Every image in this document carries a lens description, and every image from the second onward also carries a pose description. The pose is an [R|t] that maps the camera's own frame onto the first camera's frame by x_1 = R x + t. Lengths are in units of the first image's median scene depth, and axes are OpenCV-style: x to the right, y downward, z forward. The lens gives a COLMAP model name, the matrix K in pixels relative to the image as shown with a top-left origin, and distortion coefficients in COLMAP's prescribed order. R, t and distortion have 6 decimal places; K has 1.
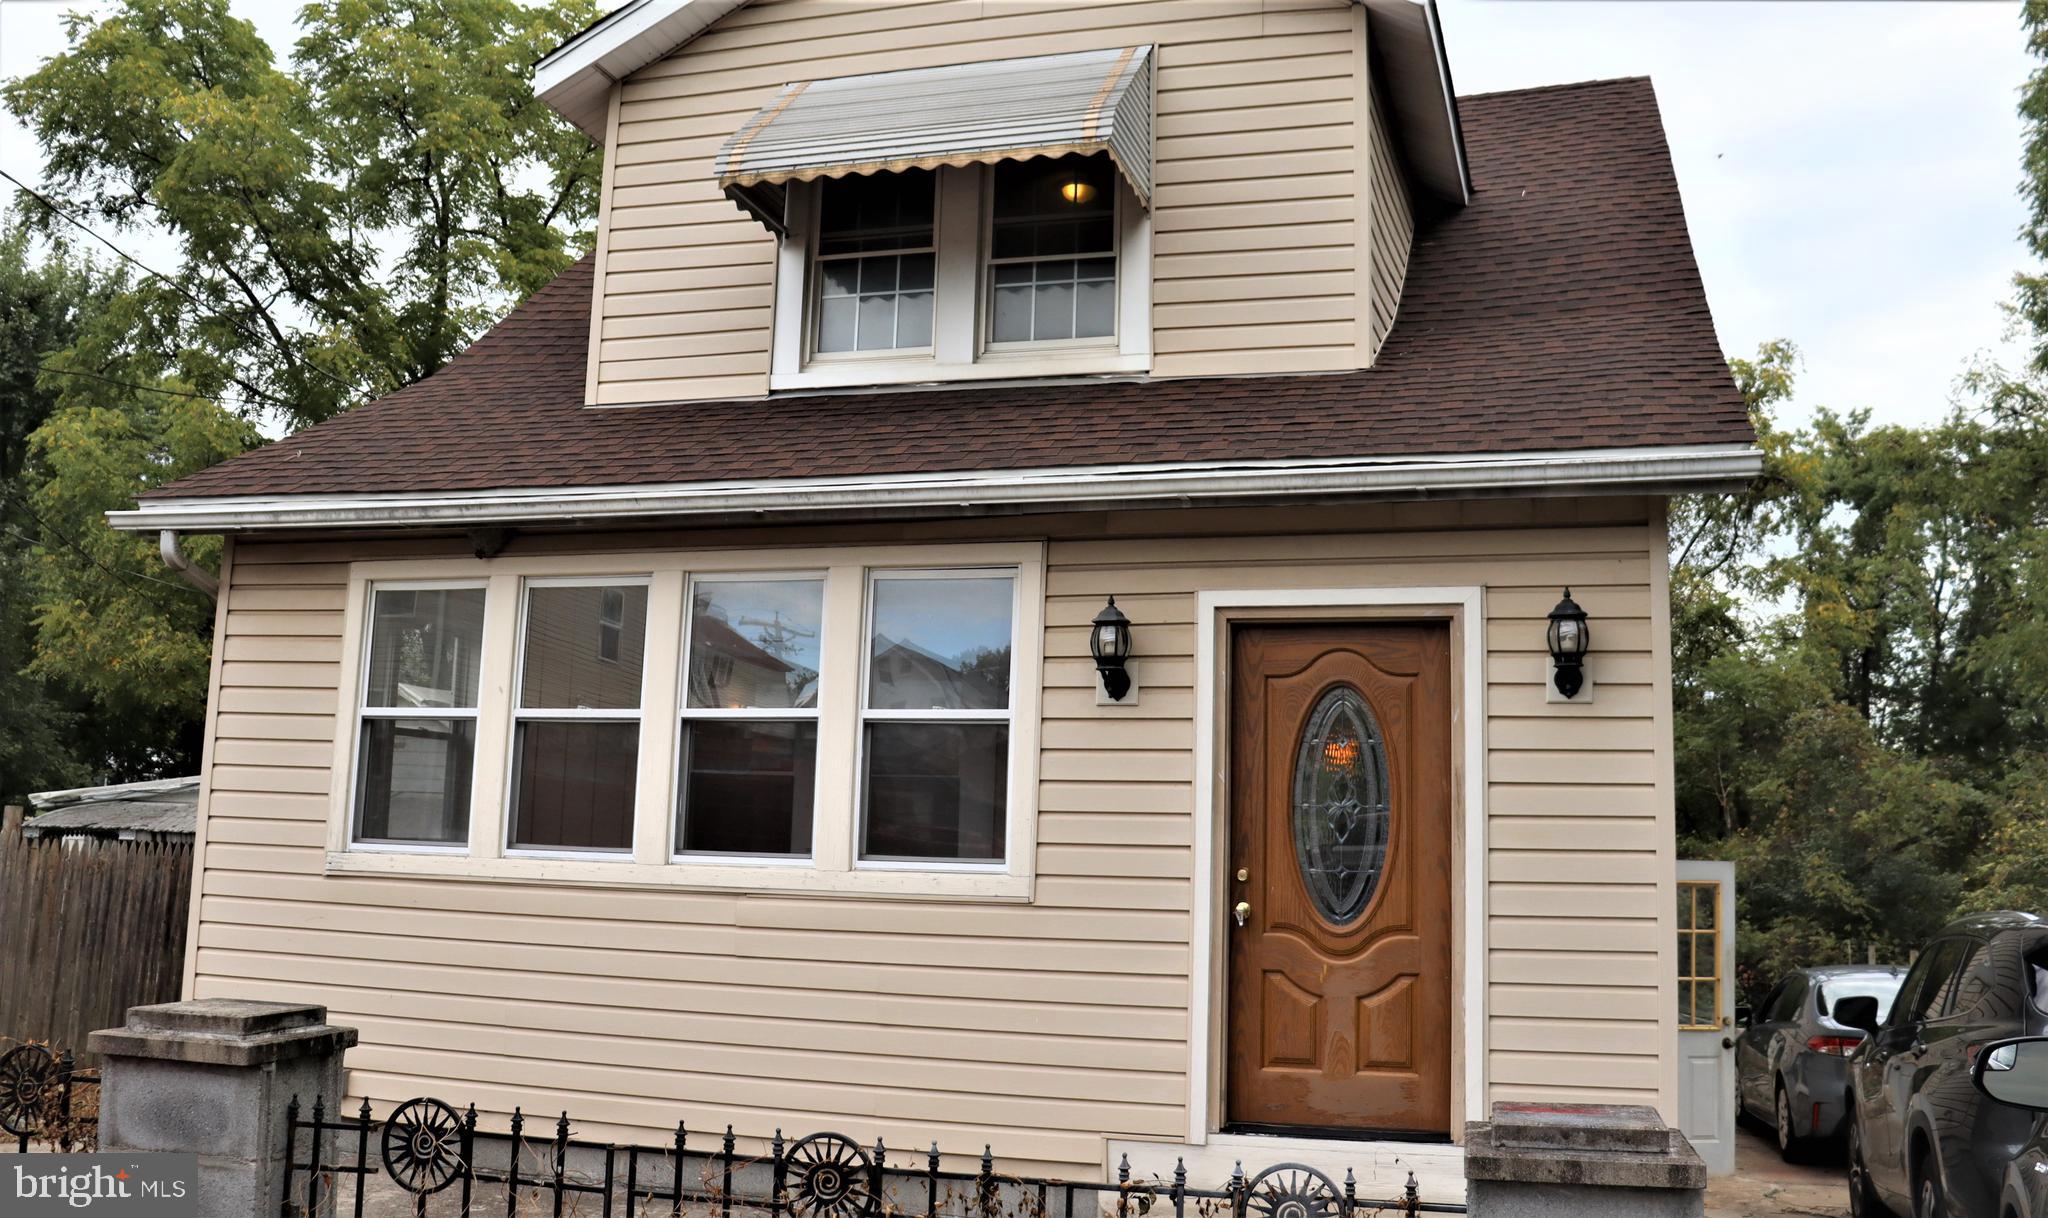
lens RADIAL K [[1818.1, 0, 1033.7], [0, 1818.1, 536.9], [0, 0, 1]] dist [-0.174074, 0.149914]
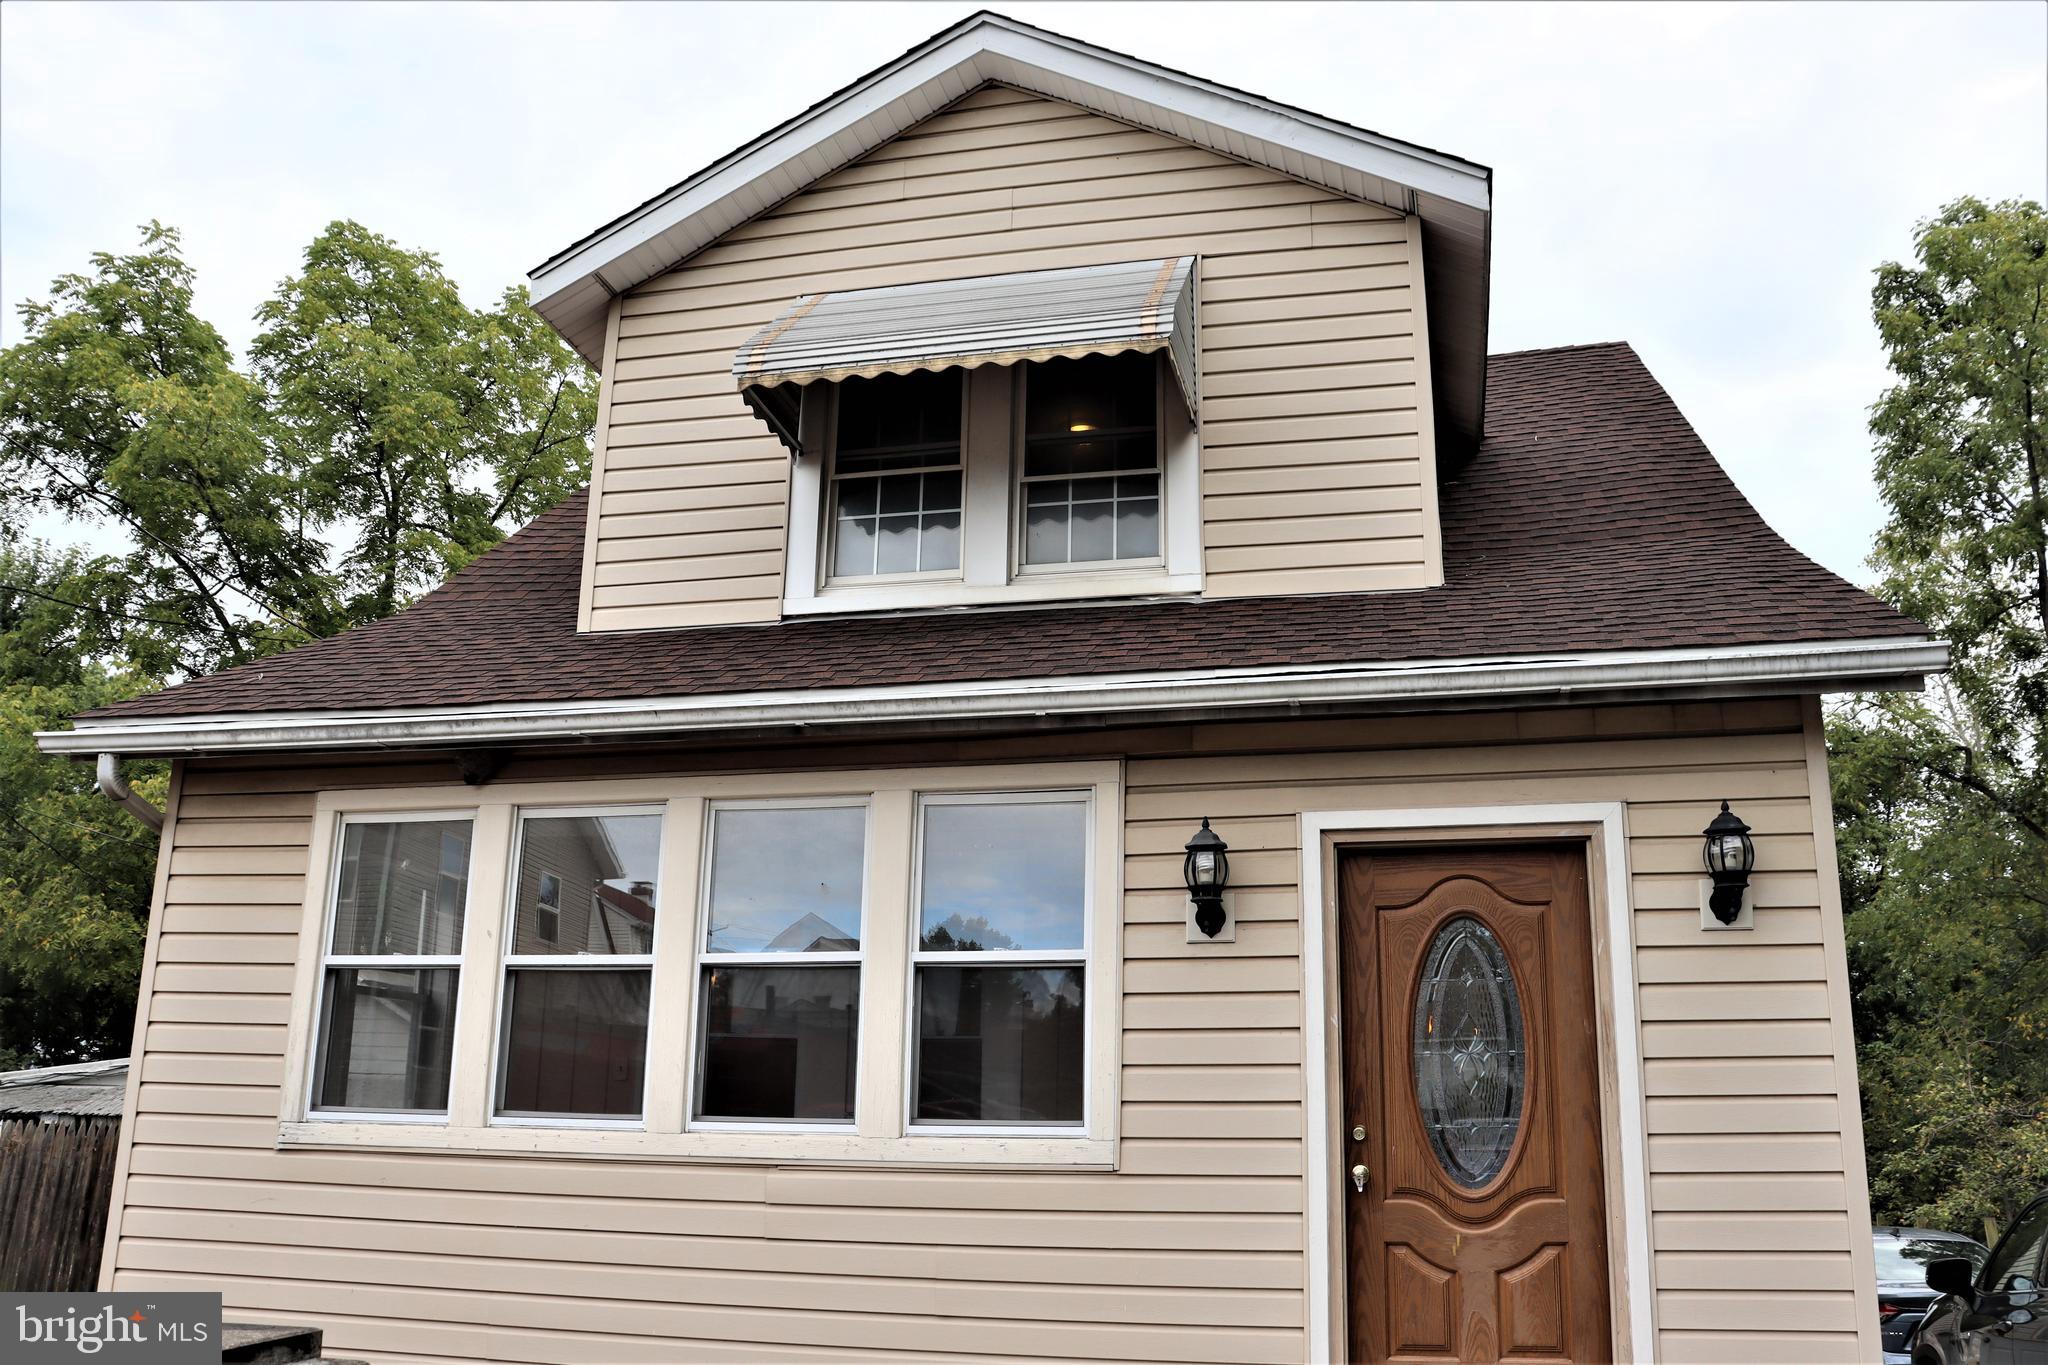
lens RADIAL K [[1674.5, 0, 1041.5], [0, 1674.5, 689.9], [0, 0, 1]] dist [-0.174292, 0.153069]
pose [[0.997685, 0.005324, 0.067794, -0.073776], [0.000798, 0.995945, -0.089958, 0.034714], [-0.067998, 0.089804, 0.993636, 0.153140]]
